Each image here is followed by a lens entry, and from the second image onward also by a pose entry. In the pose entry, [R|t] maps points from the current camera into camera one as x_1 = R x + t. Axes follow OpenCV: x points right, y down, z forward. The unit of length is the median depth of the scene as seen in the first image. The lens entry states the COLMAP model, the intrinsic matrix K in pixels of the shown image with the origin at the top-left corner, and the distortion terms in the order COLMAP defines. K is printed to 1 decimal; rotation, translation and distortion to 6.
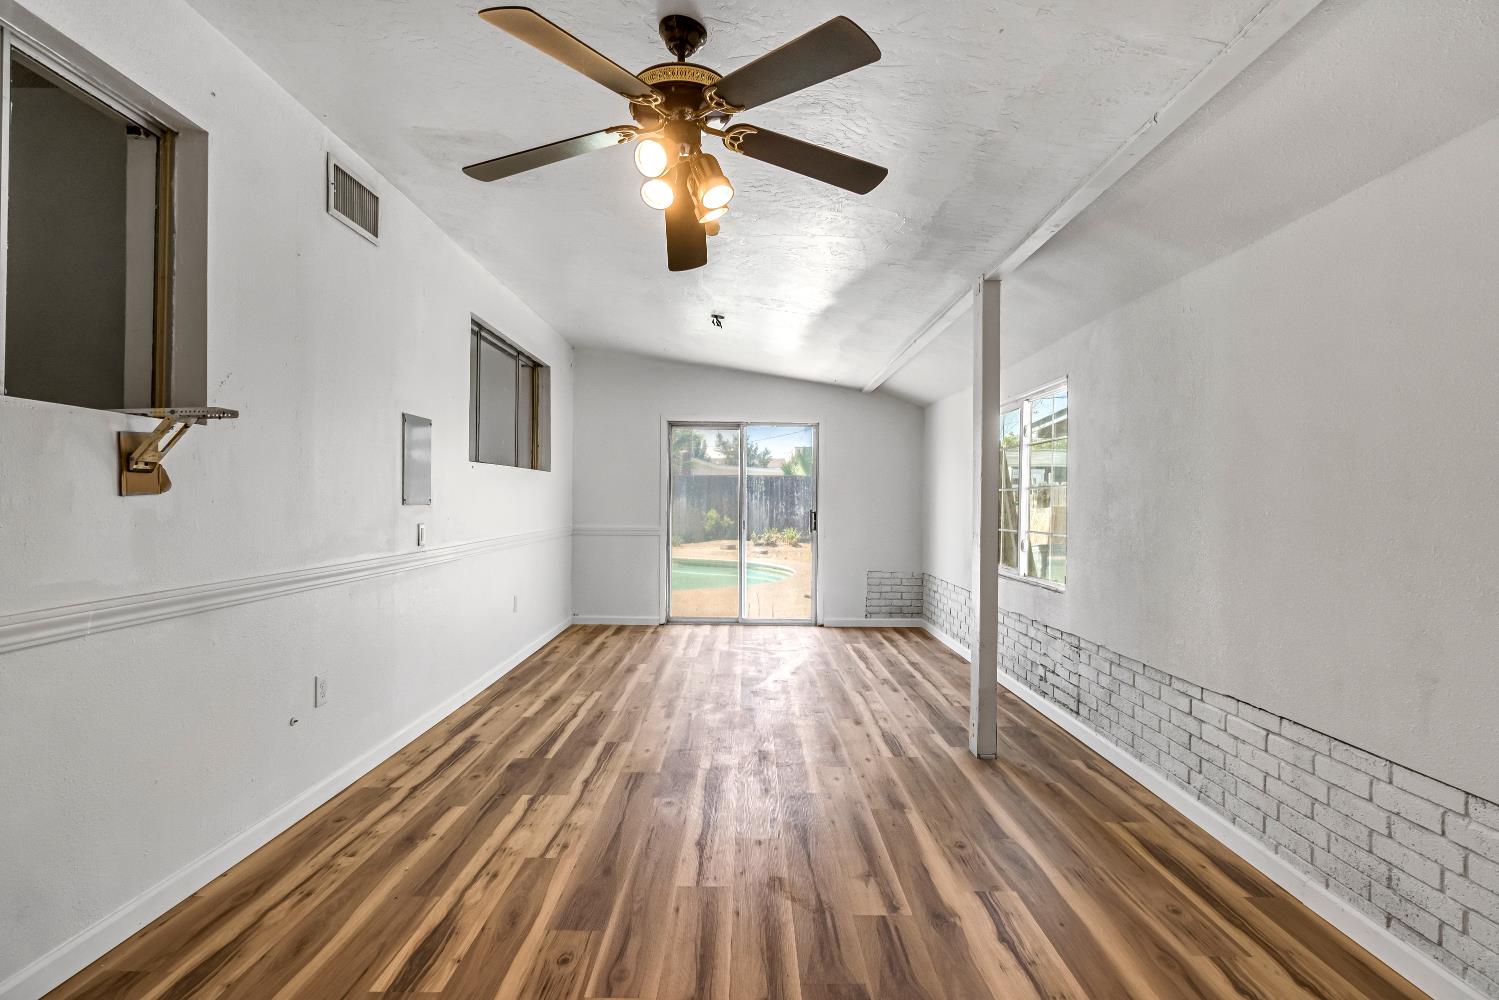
lens RADIAL K [[724.2, 0, 753.3], [0, 724.2, 498.4], [0, 0, 1]] dist [-0.000975, -0.000216]
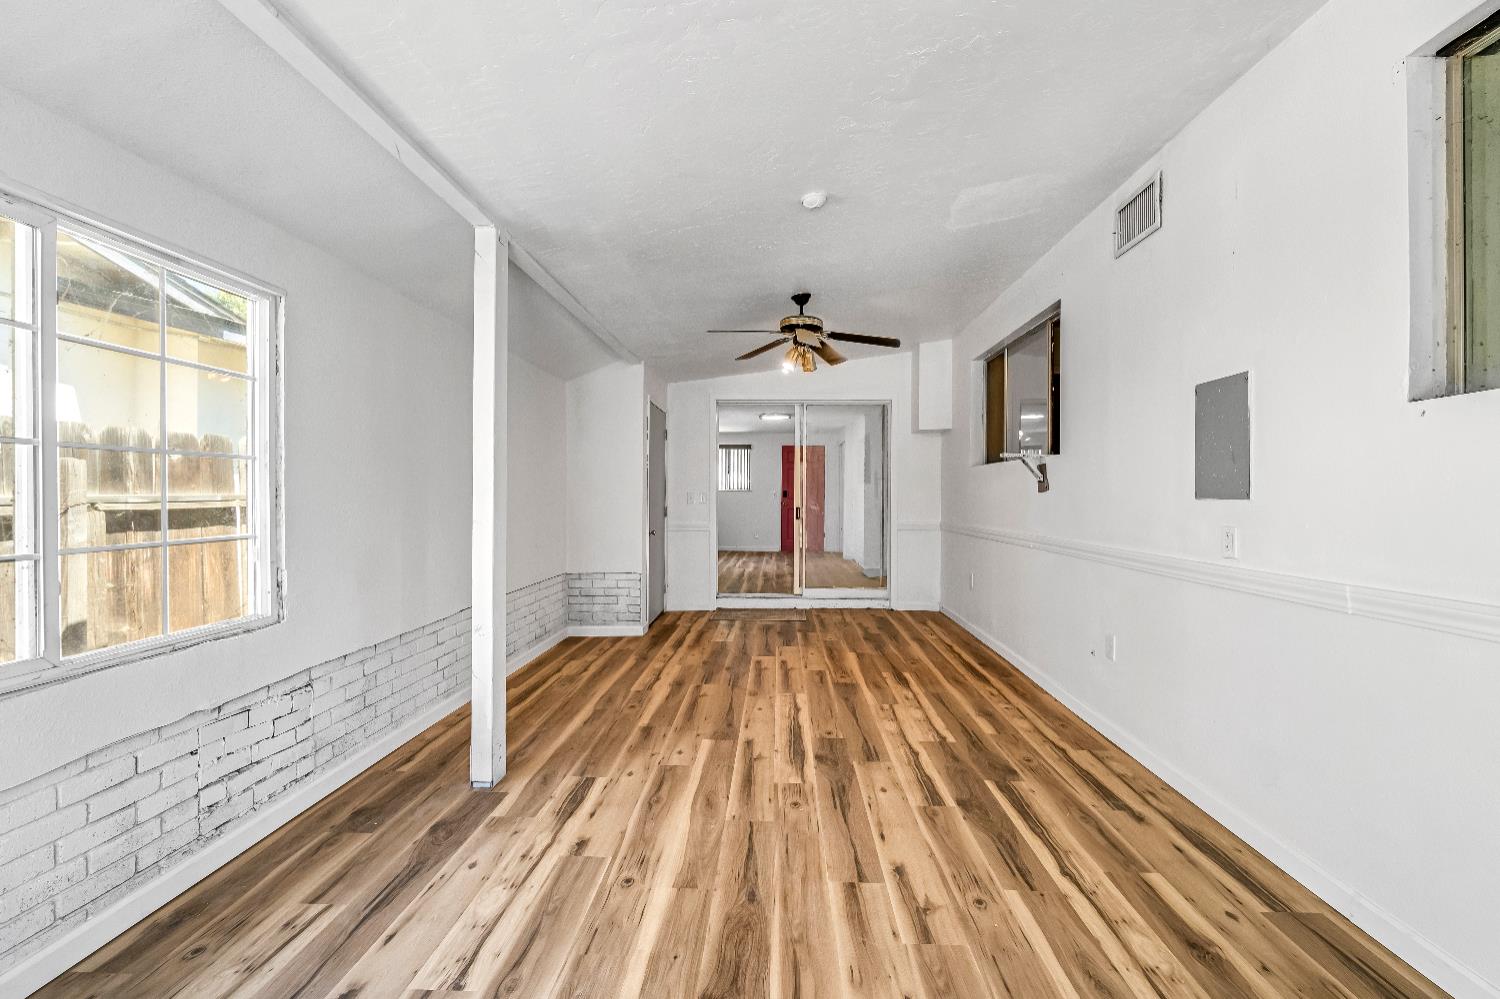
lens RADIAL K [[640.6, 0, 753.7], [0, 640.6, 496.3], [0, 0, 1]] dist [-0.004254, 0.000519]
pose [[-0.998785, -0.014845, 0.046993, -0.032032], [-0.014879, 0.999889, -0.000371, 0.015636], [-0.046982, -0.001070, -0.998895, 2.089684]]
